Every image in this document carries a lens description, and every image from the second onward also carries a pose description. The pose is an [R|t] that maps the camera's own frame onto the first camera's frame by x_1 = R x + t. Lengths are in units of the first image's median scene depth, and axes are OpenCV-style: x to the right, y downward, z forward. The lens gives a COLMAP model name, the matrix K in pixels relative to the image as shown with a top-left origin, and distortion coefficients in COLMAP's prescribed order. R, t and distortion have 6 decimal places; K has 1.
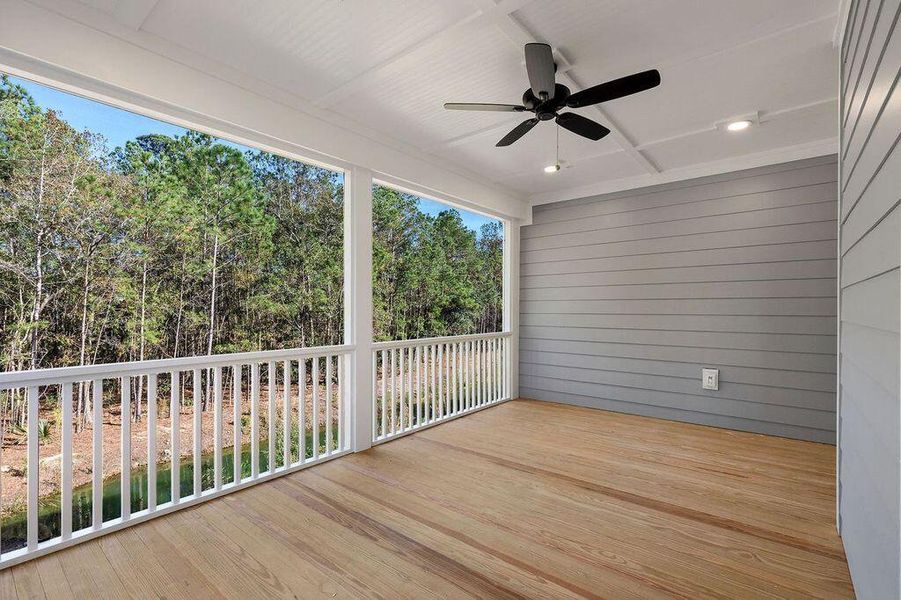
lens RADIAL K [[403.7, 0, 455.2], [0, 403.7, 312.7], [0, 0, 1]] dist [0.000590, -0.000181]
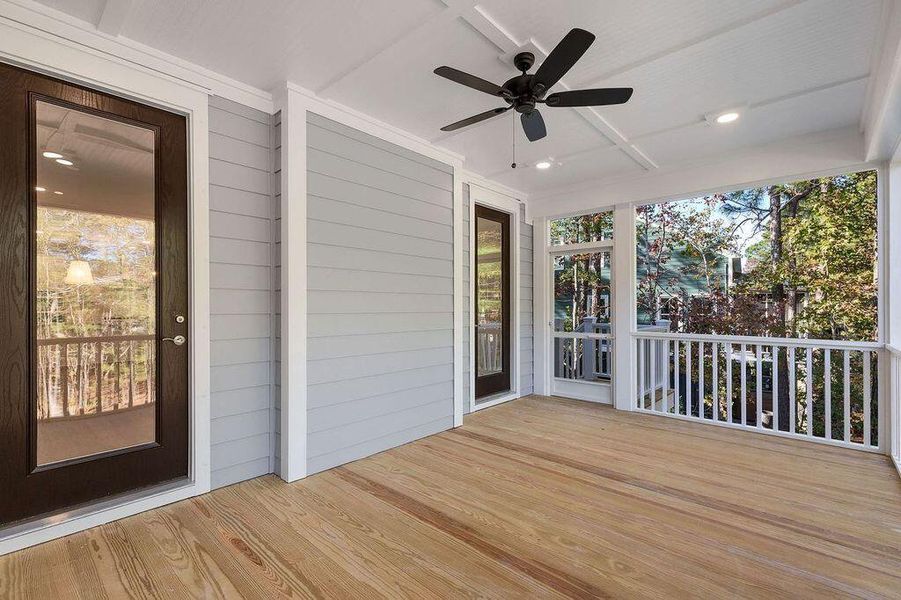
lens RADIAL K [[403.7, 0, 455.2], [0, 403.7, 312.7], [0, 0, 1]] dist [0.000590, -0.000181]
pose [[-0.998877, 0.003643, 0.047244, 0.313034], [0.004177, 0.999929, 0.011198, -0.000466], [-0.047200, 0.011382, -0.998821, 1.795870]]
